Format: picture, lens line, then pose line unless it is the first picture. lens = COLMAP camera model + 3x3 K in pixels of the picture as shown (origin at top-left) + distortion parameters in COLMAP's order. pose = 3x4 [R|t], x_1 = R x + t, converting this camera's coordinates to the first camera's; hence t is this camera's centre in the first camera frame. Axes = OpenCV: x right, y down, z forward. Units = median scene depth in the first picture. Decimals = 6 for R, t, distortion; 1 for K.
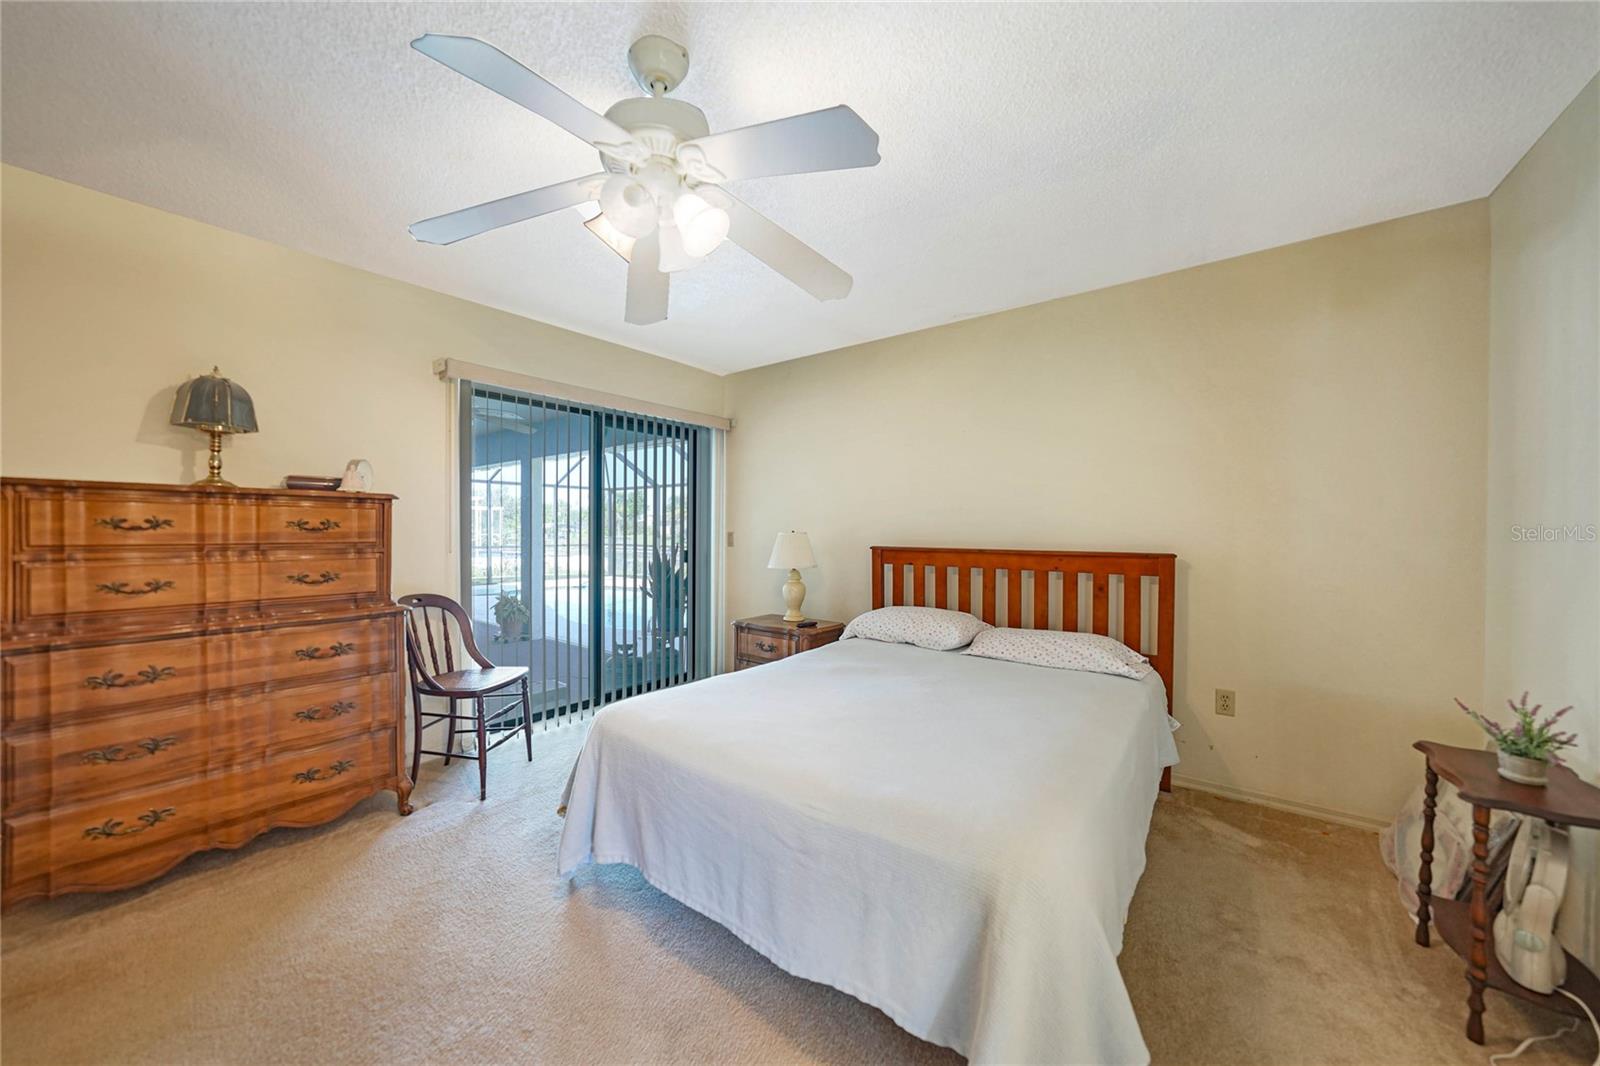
lens RADIAL K [[563.4, 0, 795.1], [0, 563.4, 530.2], [0, 0, 1]] dist [-0.001182, 0.000180]
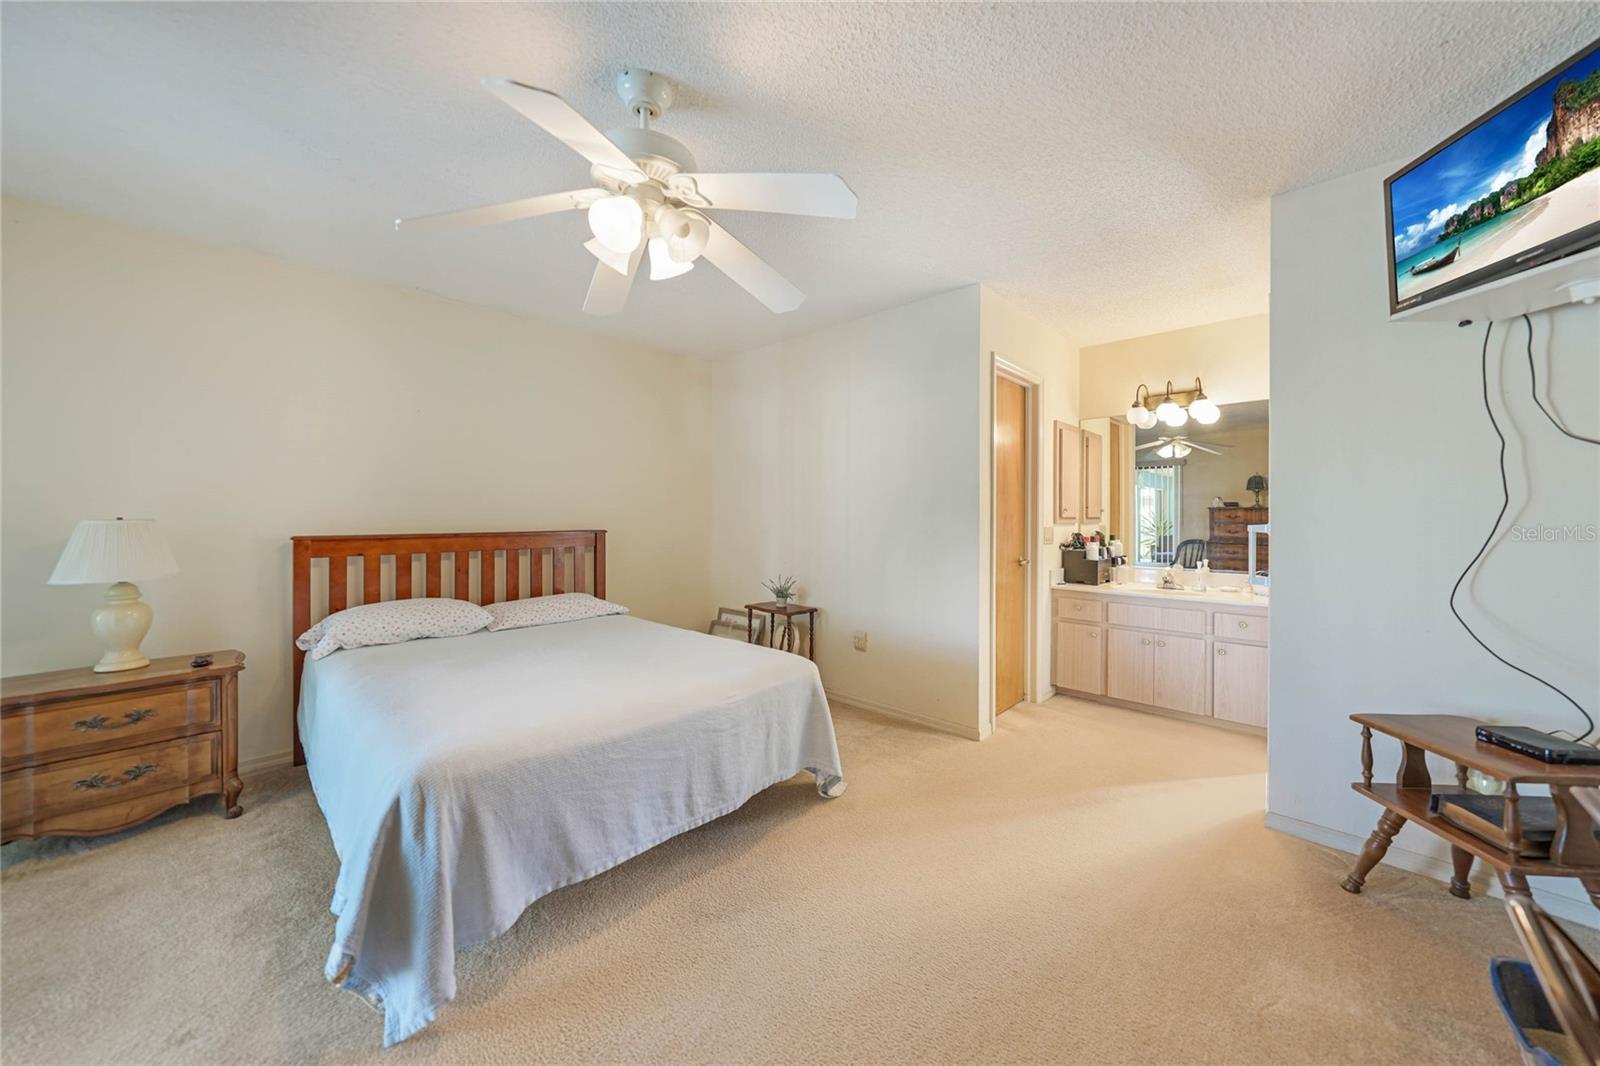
lens RADIAL K [[526.4, 0, 839.8], [0, 526.4, 511.0], [0, 0, 1]] dist [-0.000025, 0.000022]
pose [[0.091435, 0.000488, 0.995811, -0.597118], [0.004441, 0.999990, -0.000898, -0.001911], [-0.995801, 0.004504, 0.091431, 0.256683]]
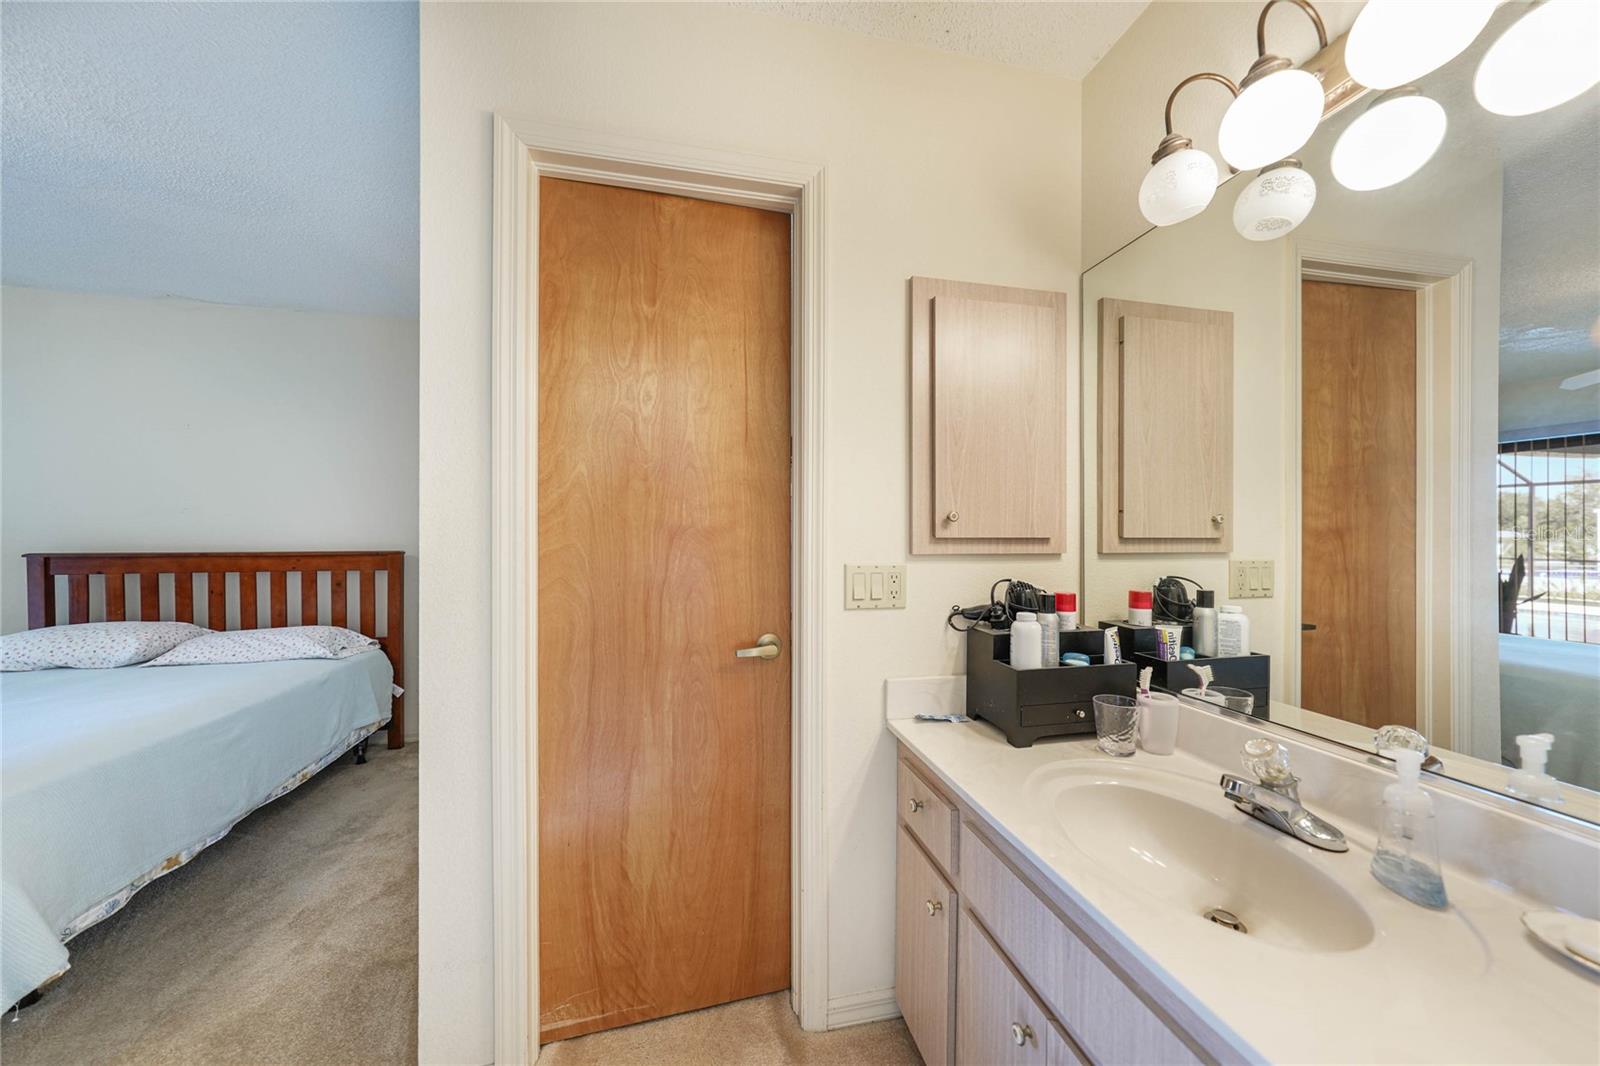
lens RADIAL K [[563.4, 0, 795.1], [0, 563.4, 530.2], [0, 0, 1]] dist [-0.001182, 0.000180]
pose [[0.646439, -0.002783, 0.762961, 0.277607], [0.006737, 0.999975, -0.002060, 0.005834], [-0.762936, 0.006471, 0.646442, -0.401406]]
